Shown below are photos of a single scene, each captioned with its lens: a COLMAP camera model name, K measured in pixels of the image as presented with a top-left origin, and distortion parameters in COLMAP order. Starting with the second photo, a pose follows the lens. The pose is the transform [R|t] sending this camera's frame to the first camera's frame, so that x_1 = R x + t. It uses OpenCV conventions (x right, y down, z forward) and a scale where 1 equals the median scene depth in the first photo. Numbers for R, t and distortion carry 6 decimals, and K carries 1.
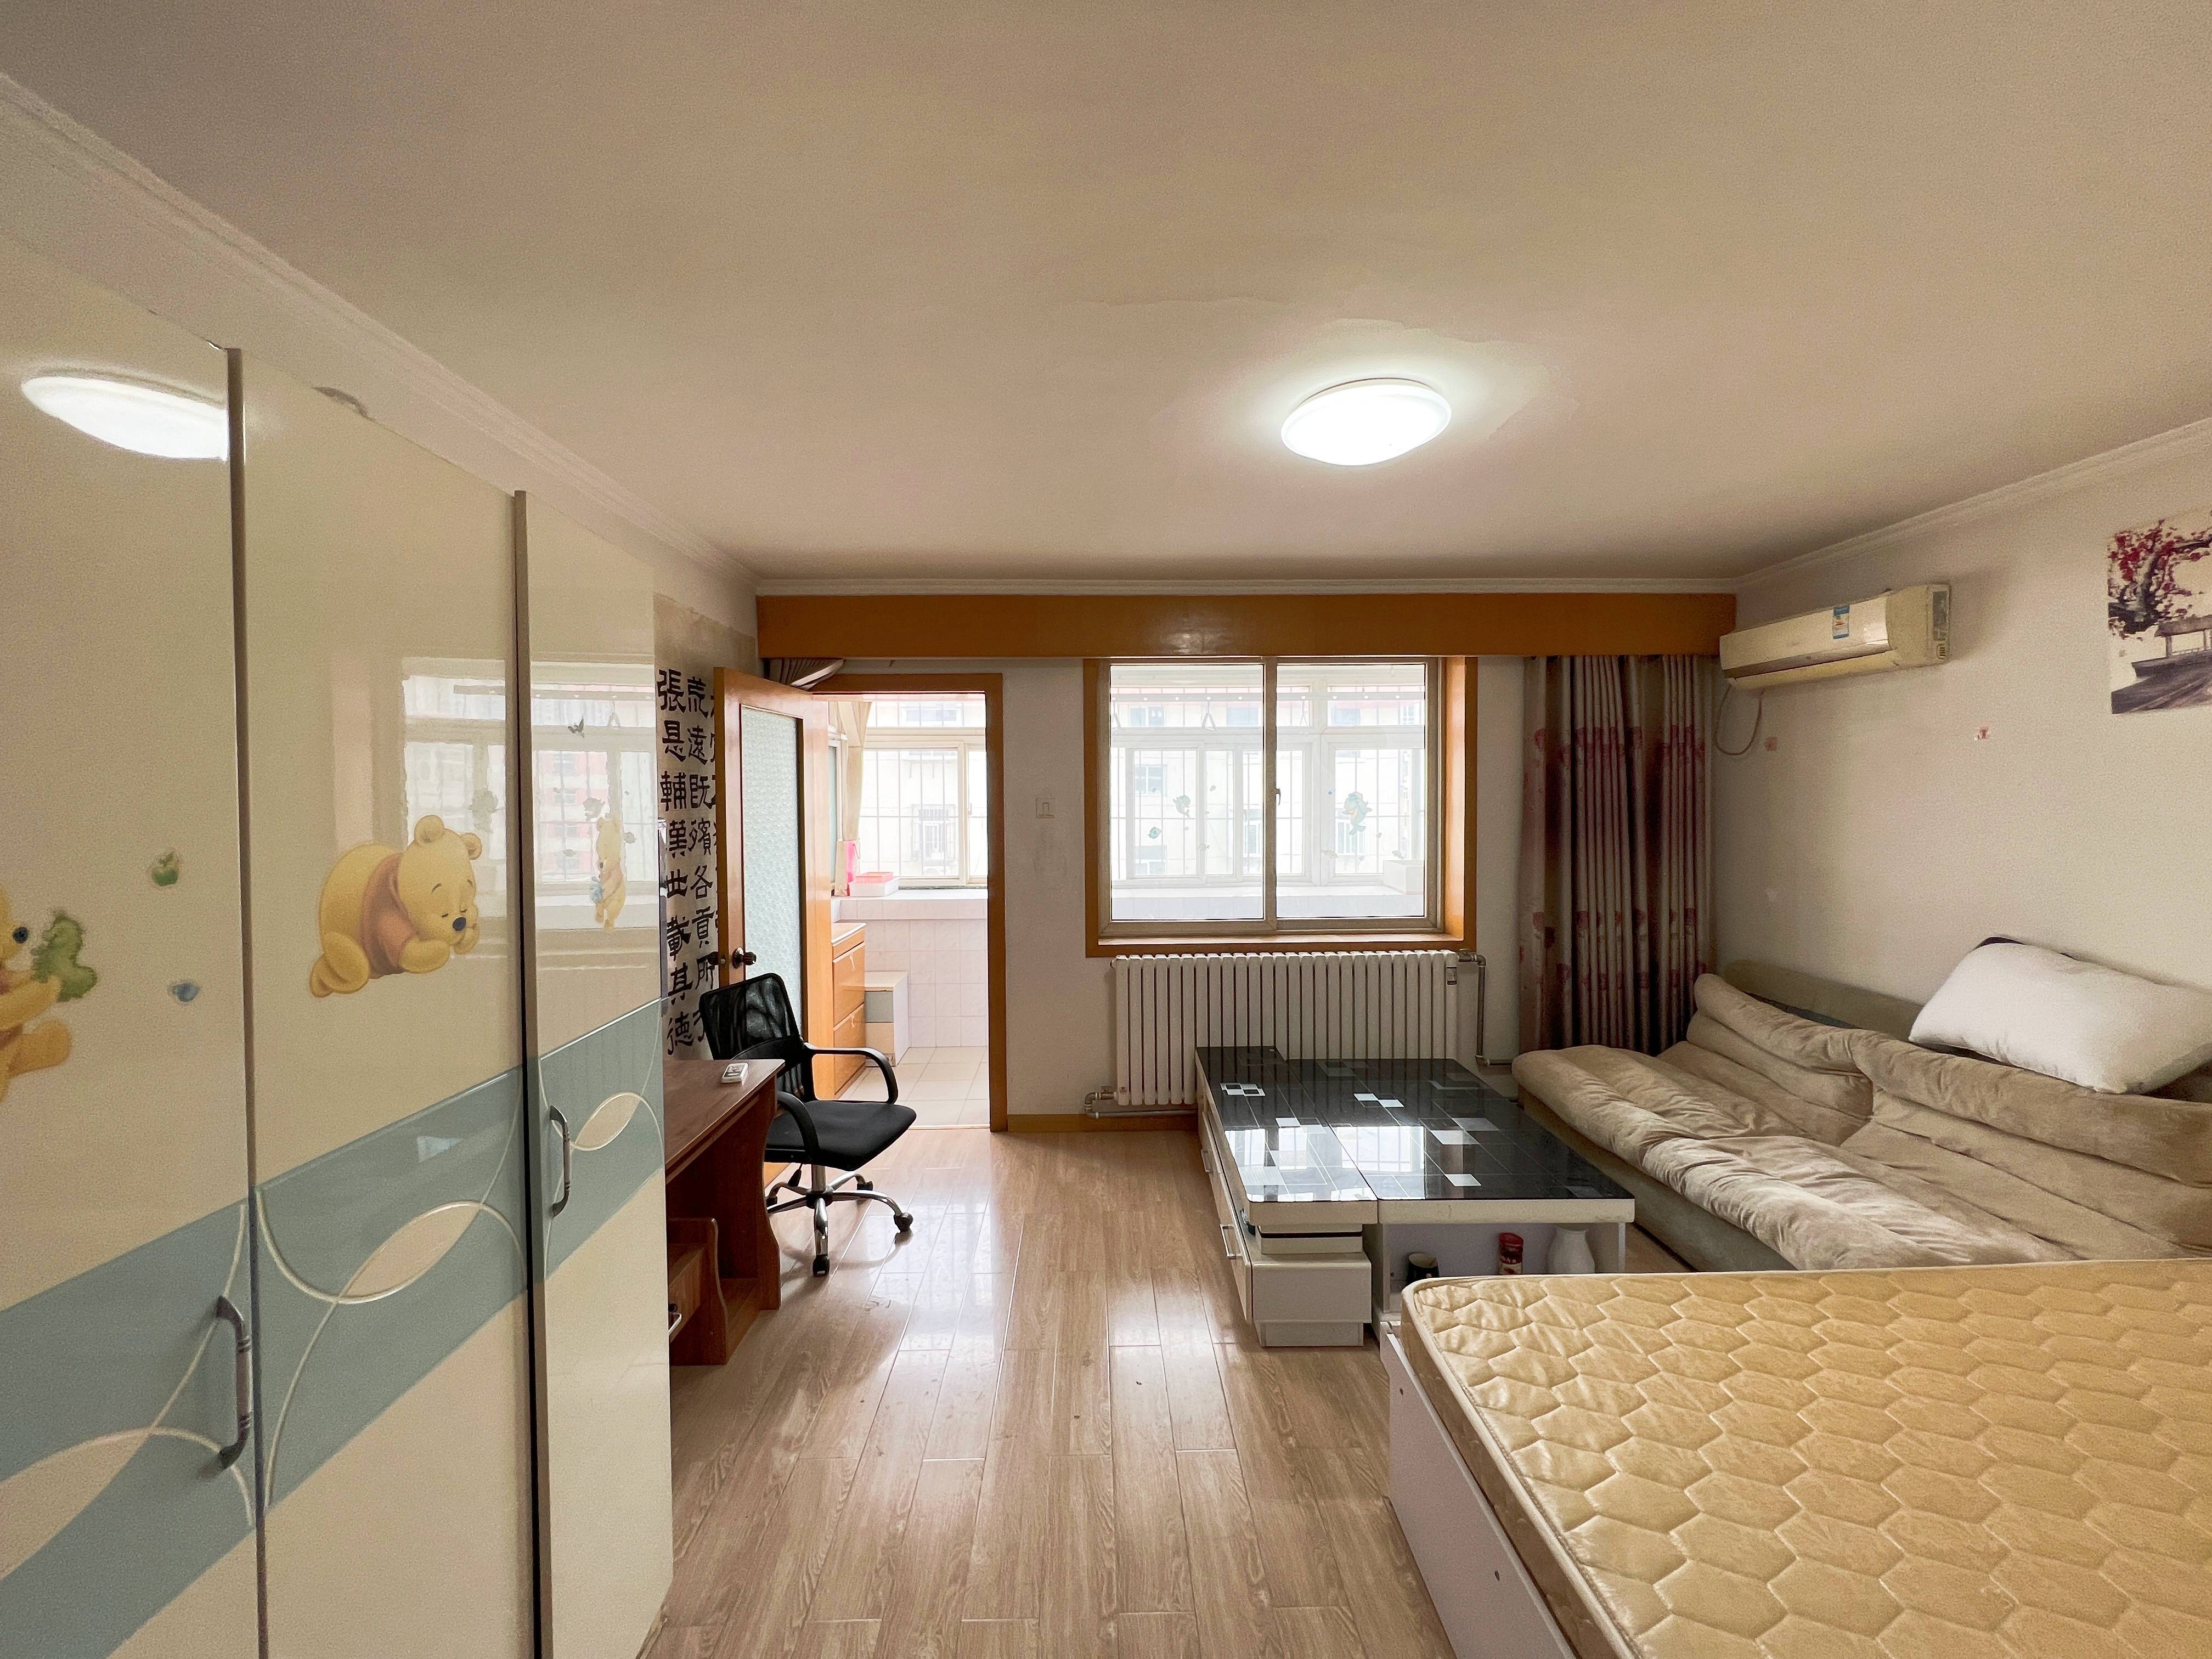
lens RADIAL K [[881.5, 0, 1102.5], [0, 881.5, 814.3], [0, 0, 1]] dist [-0.001482, -0.000110]
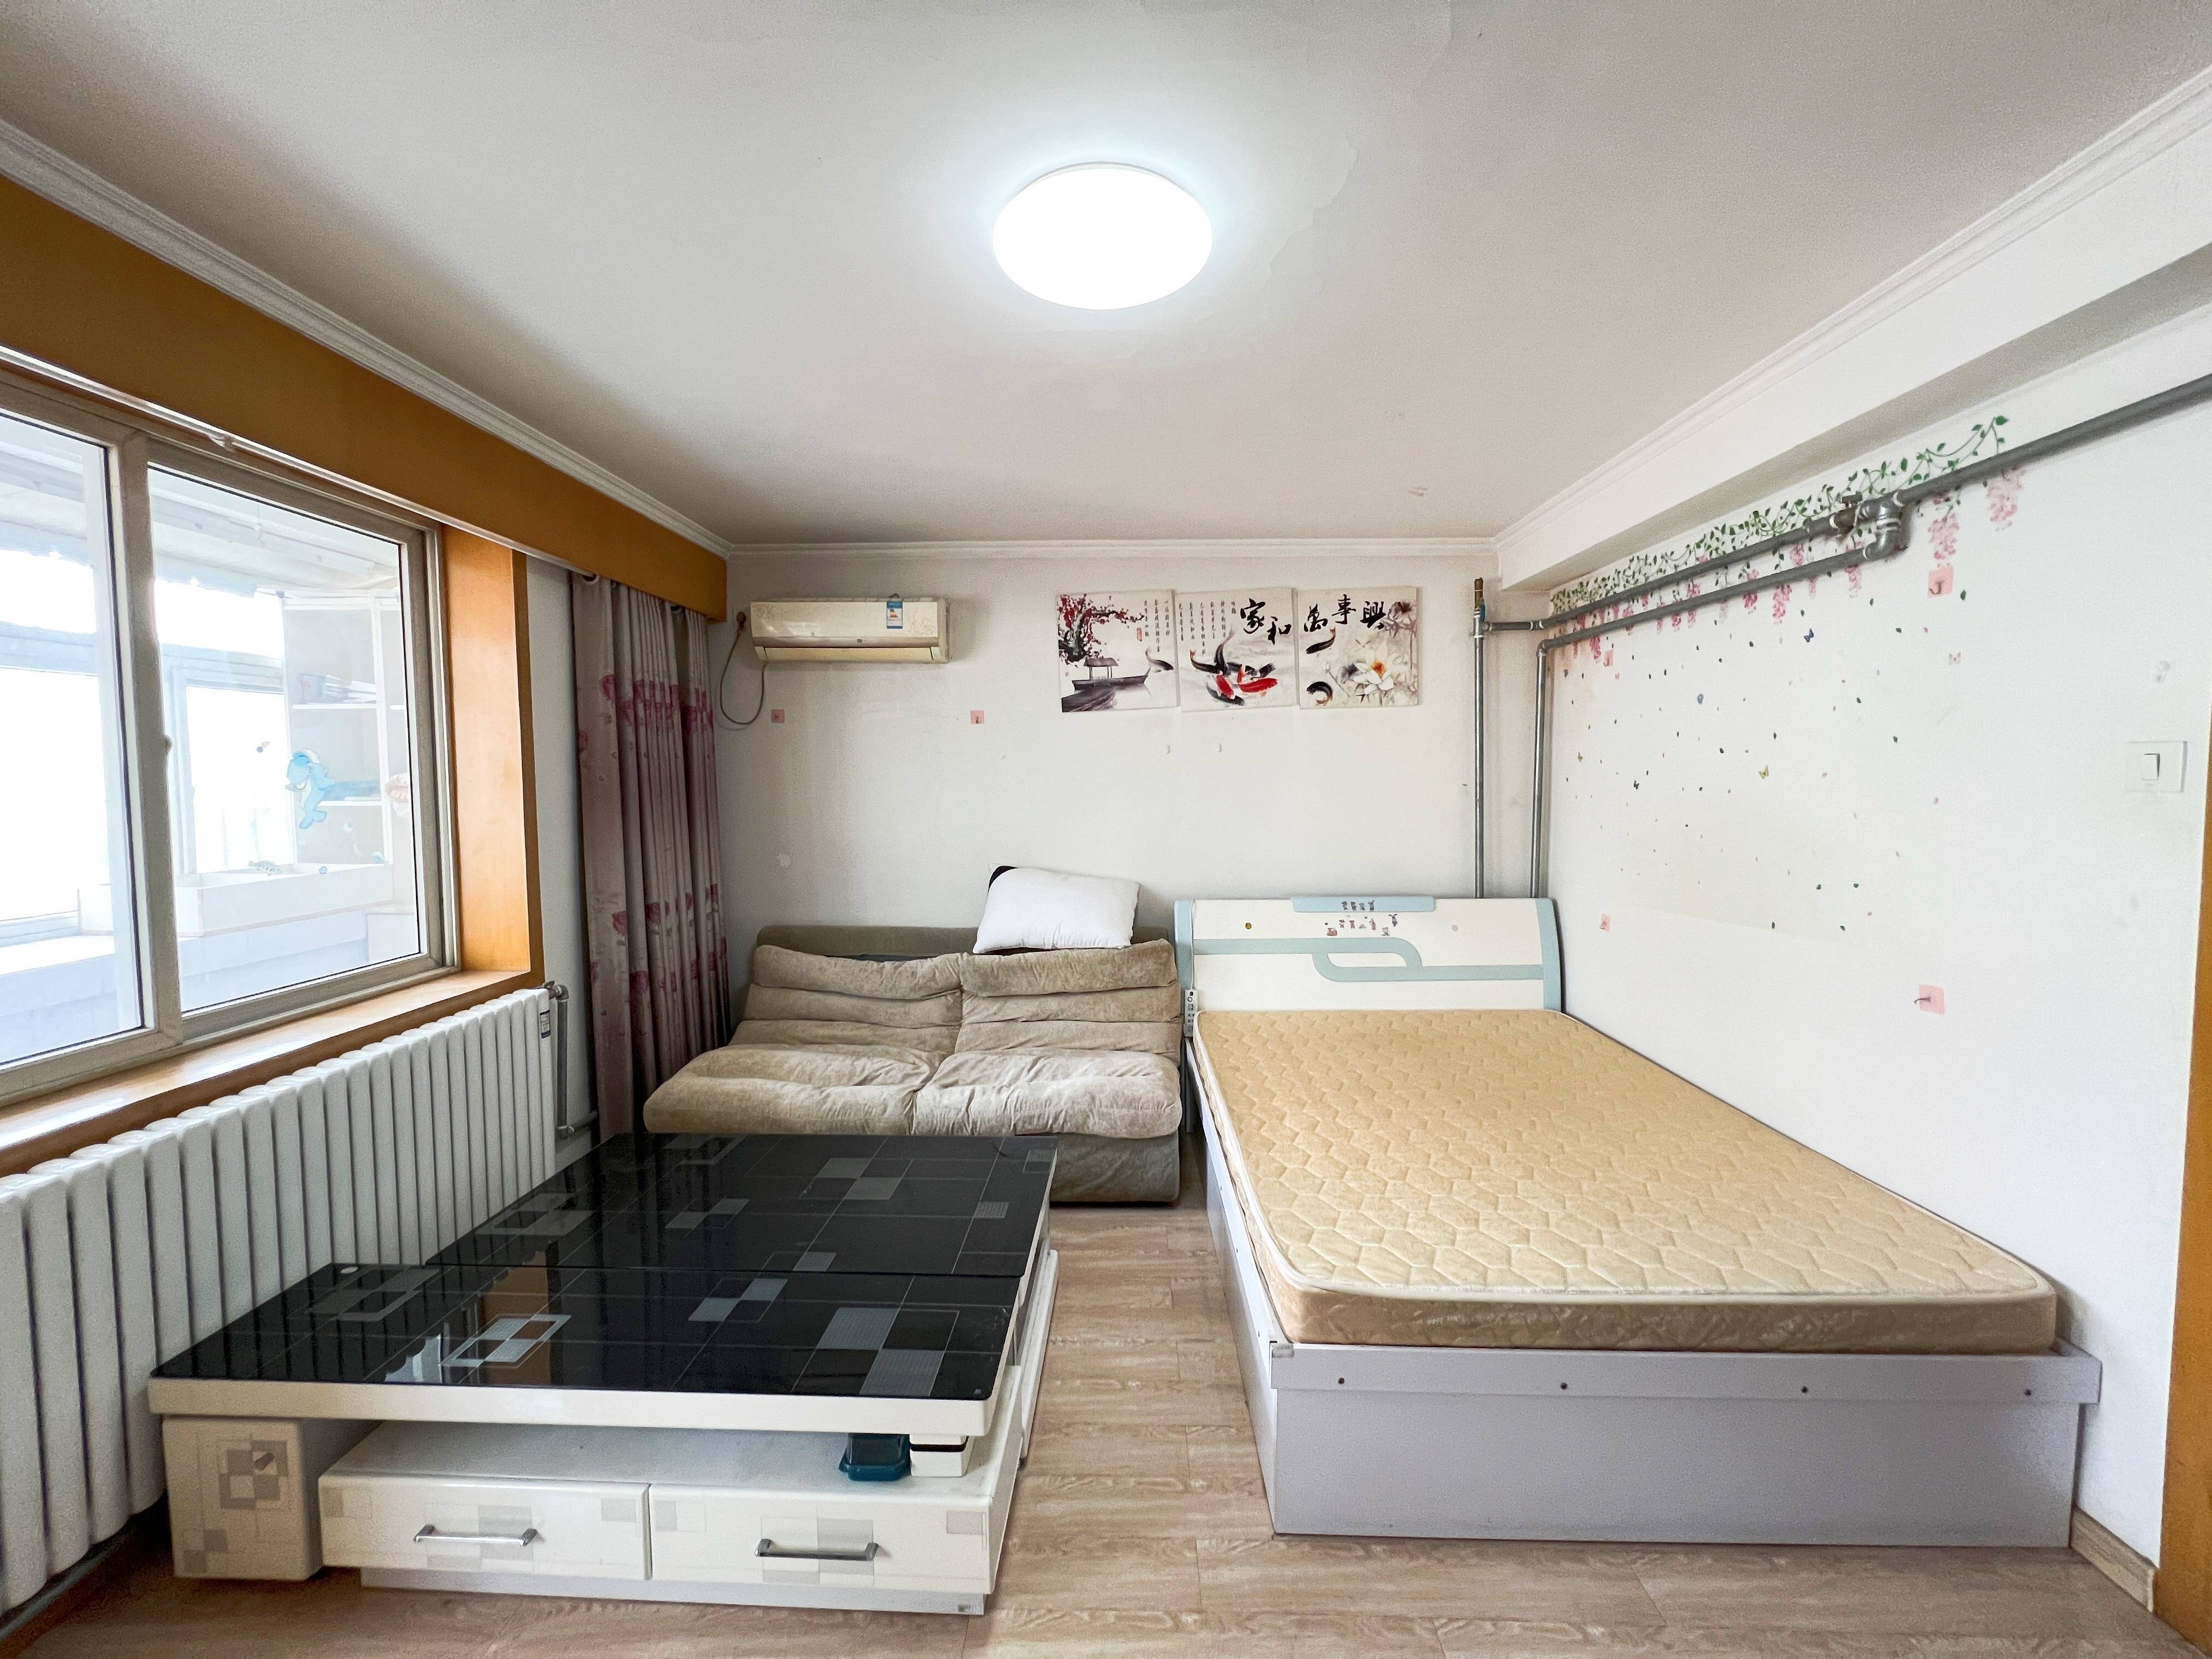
lens RADIAL K [[881.5, 0, 1105.4], [0, 881.5, 822.4], [0, 0, 1]] dist [-0.001482, -0.000110]
pose [[0.043122, -0.045284, 0.998043, -0.366620], [0.024448, 0.998721, 0.044259, 0.012164], [-0.998771, 0.022492, 0.044174, 0.764823]]
